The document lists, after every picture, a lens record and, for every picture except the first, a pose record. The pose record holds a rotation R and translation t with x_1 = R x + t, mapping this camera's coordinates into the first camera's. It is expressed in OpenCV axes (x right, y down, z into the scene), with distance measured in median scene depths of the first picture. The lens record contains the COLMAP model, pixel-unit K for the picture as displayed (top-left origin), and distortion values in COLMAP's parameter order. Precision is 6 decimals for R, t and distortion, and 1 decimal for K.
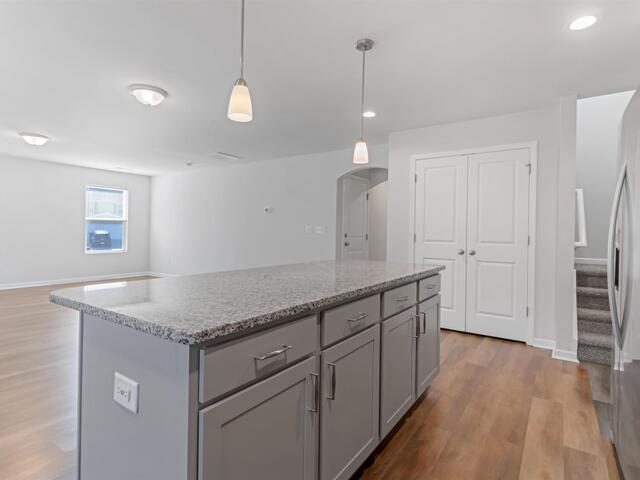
lens RADIAL K [[344.5, 0, 320.0], [0, 344.5, 240.0], [0, 0, 1]] dist [-0.000806, 0.000103]
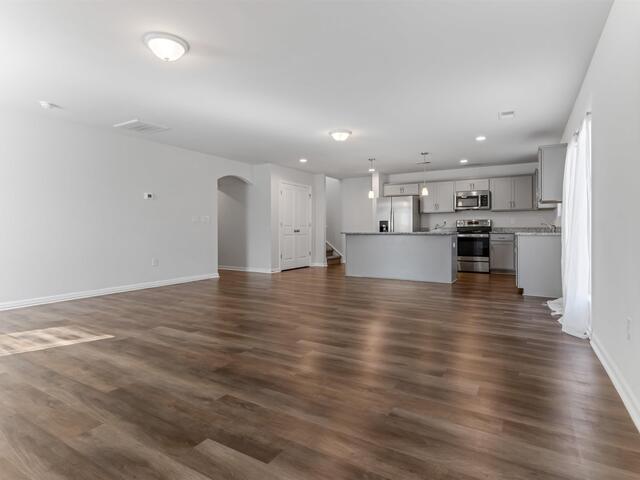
lens RADIAL K [[344.5, 0, 320.0], [0, 344.5, 240.0], [0, 0, 1]] dist [-0.000806, 0.000103]
pose [[-0.066508, -0.041472, 0.996924, -1.447222], [0.028058, 0.998663, 0.043417, 0.001595], [-0.997391, 0.030860, -0.065255, 0.826556]]
